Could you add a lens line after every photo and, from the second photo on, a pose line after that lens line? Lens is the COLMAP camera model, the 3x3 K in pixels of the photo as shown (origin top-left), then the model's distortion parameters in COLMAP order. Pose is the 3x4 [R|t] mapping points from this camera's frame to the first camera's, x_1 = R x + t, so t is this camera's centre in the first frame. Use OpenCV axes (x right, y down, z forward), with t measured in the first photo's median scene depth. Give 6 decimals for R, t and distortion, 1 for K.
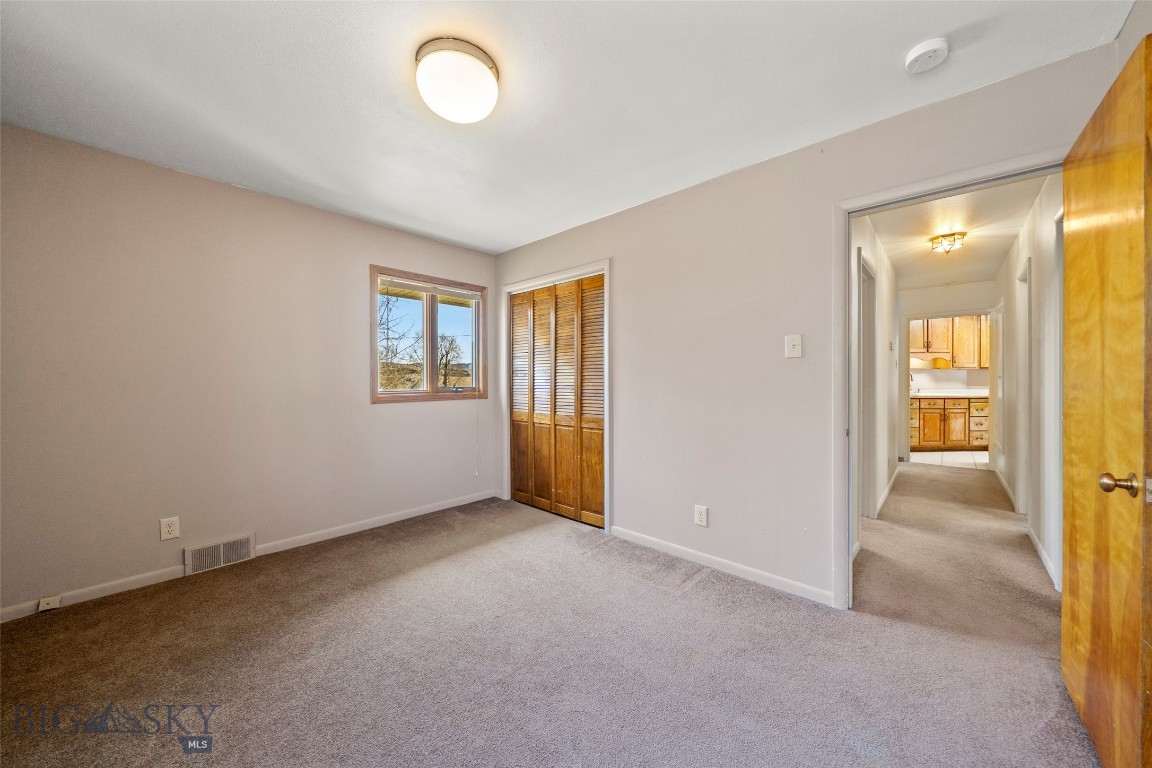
lens RADIAL K [[400.2, 0, 576.0], [0, 400.2, 384.0], [0, 0, 1]] dist [-0.000684, -0.000059]
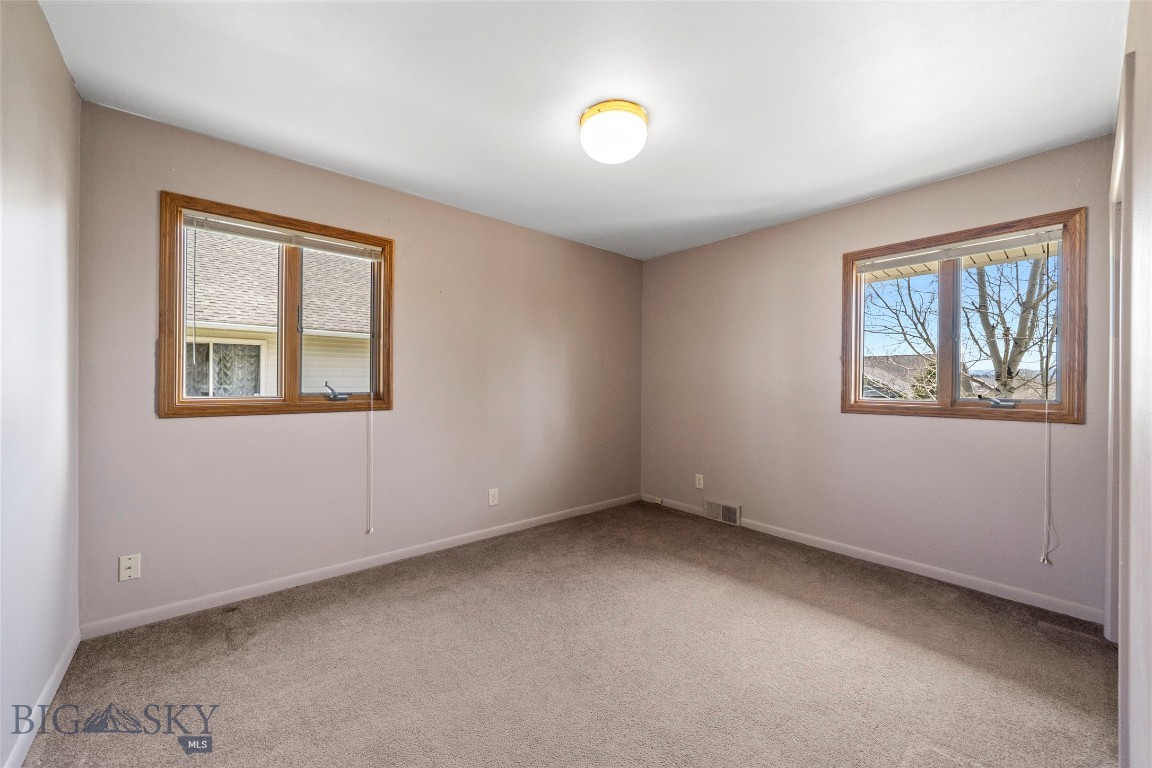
lens RADIAL K [[438.4, 0, 576.0], [0, 438.4, 384.0], [0, 0, 1]] dist [-0.000065, 0.000019]
pose [[-0.110841, 0.003321, -0.993833, 0.735121], [-0.015885, 0.999861, 0.005113, -0.013186], [0.993711, 0.016353, -0.110772, 0.749550]]
